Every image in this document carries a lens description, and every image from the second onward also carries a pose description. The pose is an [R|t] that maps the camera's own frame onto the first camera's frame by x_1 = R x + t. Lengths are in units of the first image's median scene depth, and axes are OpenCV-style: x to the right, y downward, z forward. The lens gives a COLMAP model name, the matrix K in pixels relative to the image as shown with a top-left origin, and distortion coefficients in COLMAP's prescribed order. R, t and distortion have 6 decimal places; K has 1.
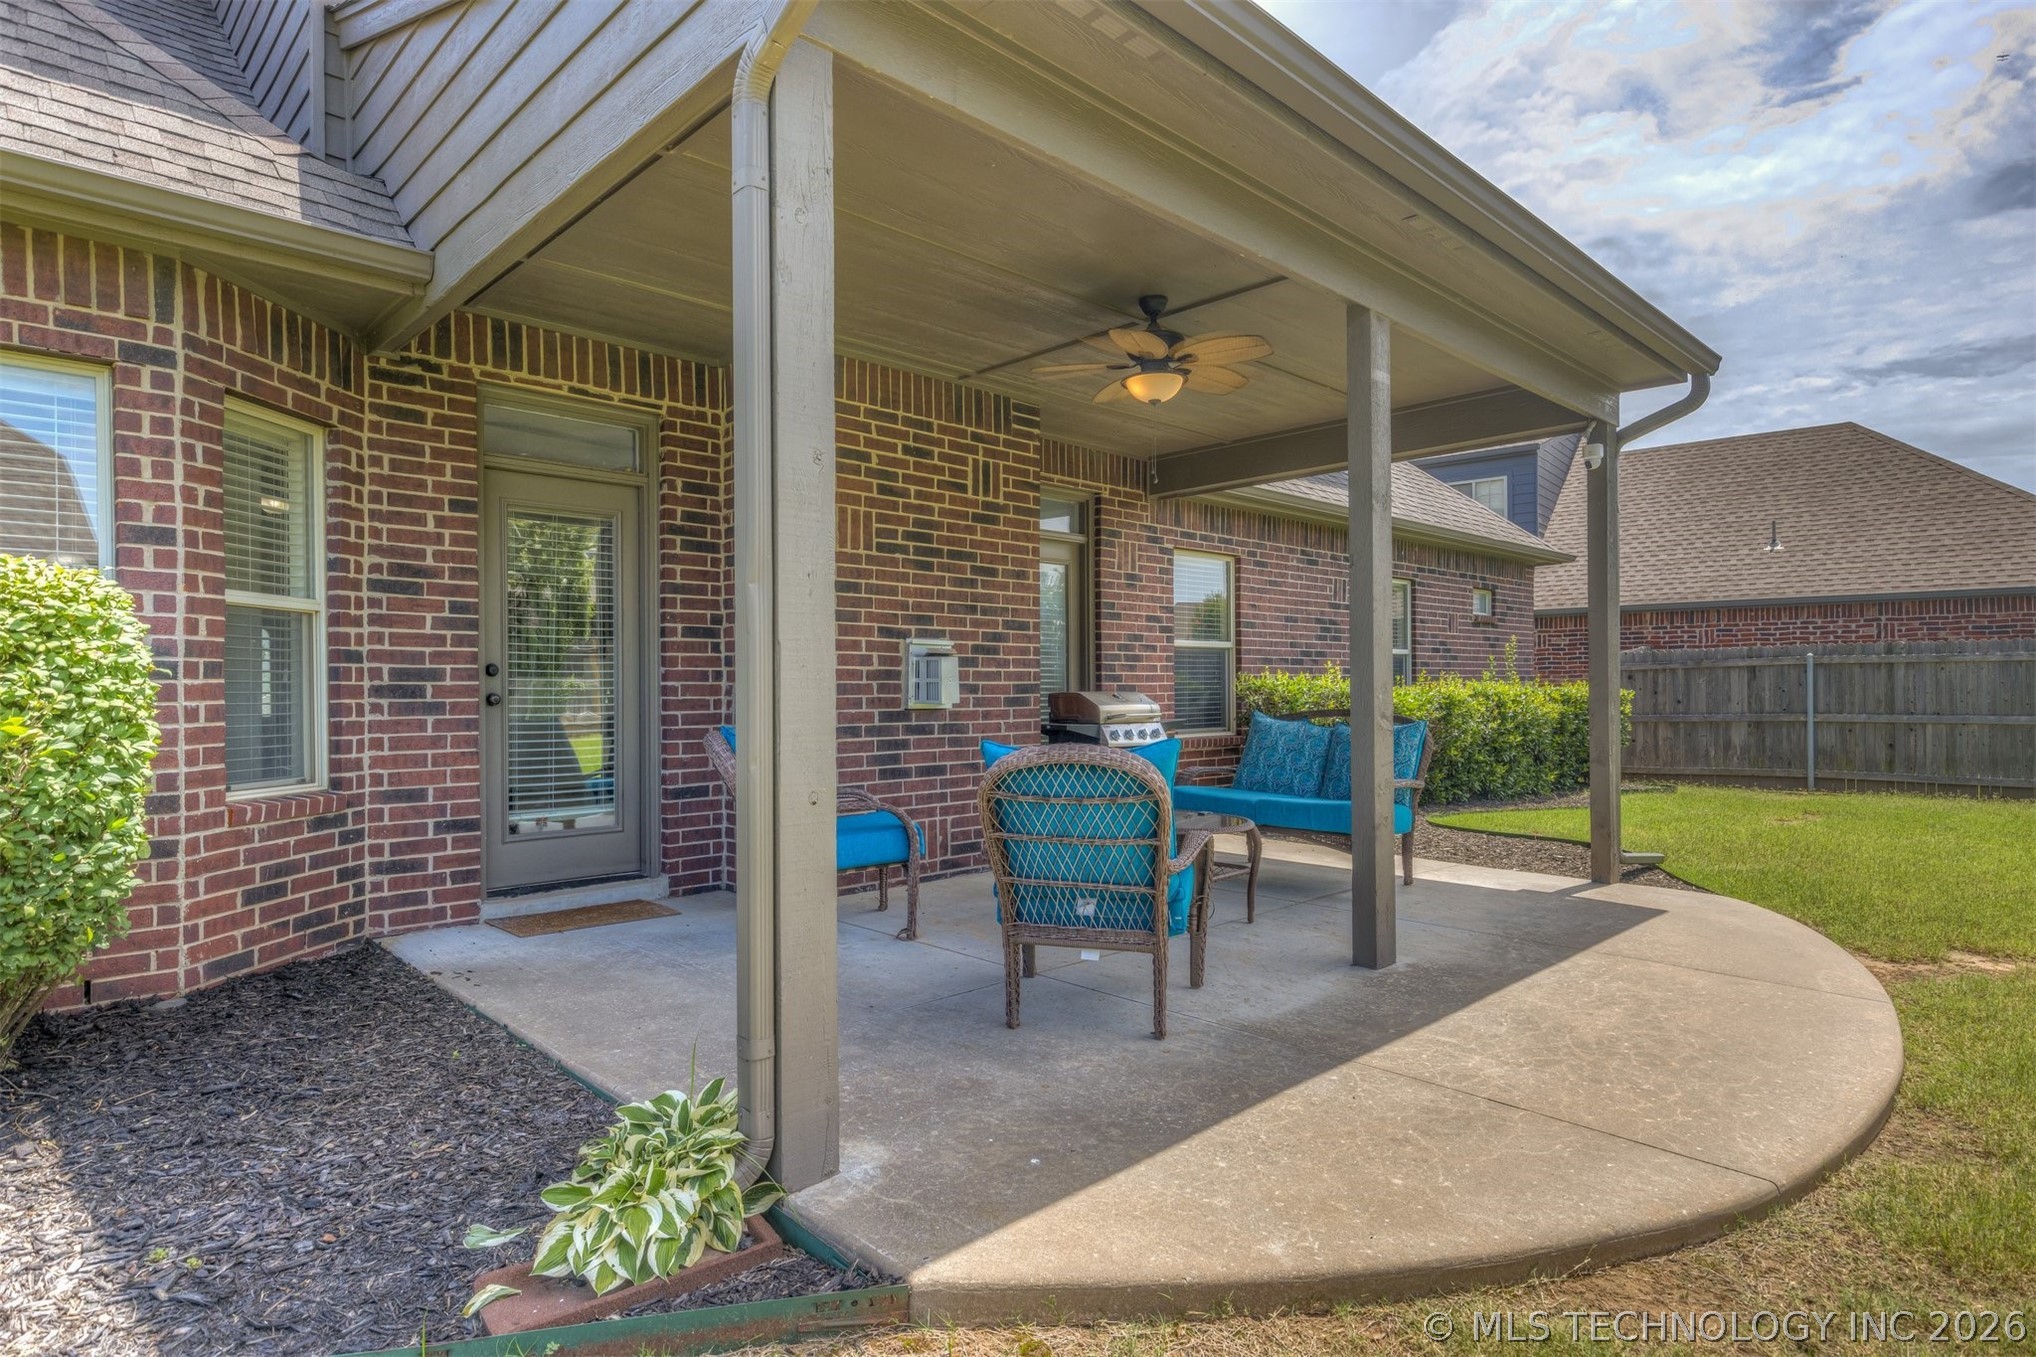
lens RADIAL K [[1106.6, 0, 1020.1], [0, 1106.6, 691.6], [0, 0, 1]] dist [0.003152, -0.000202]
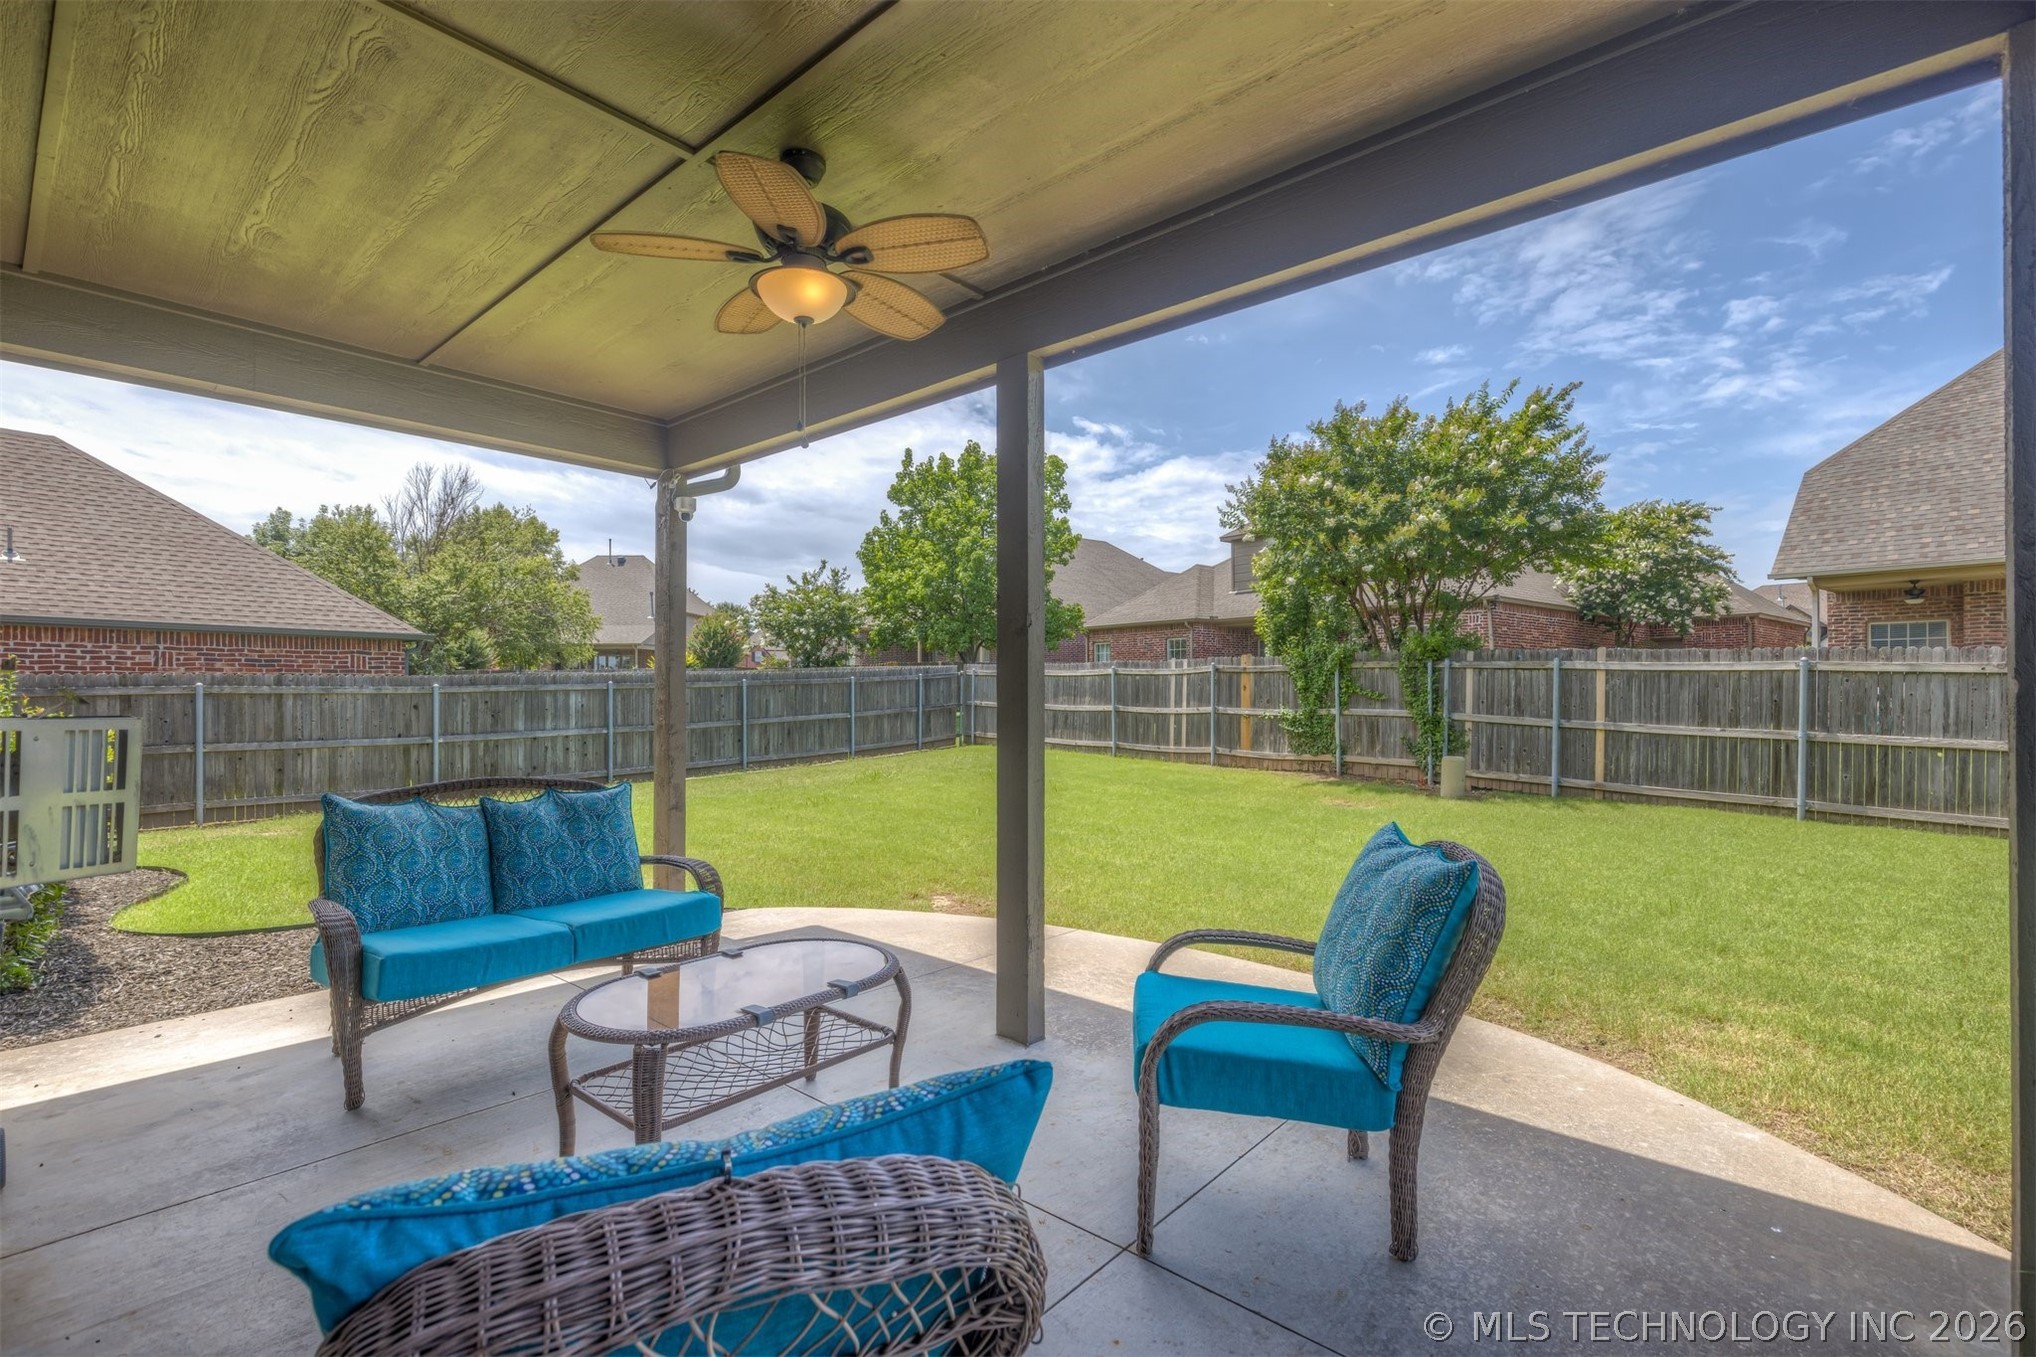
lens RADIAL K [[909.0, 0, 1025.1], [0, 909.0, 697.9], [0, 0, 1]] dist [-0.000621, -0.000207]
pose [[-0.084987, 0.003222, 0.996377, -0.149872], [0.007037, 0.999972, -0.002634, -0.014027], [-0.996357, 0.006788, -0.085008, 0.343295]]
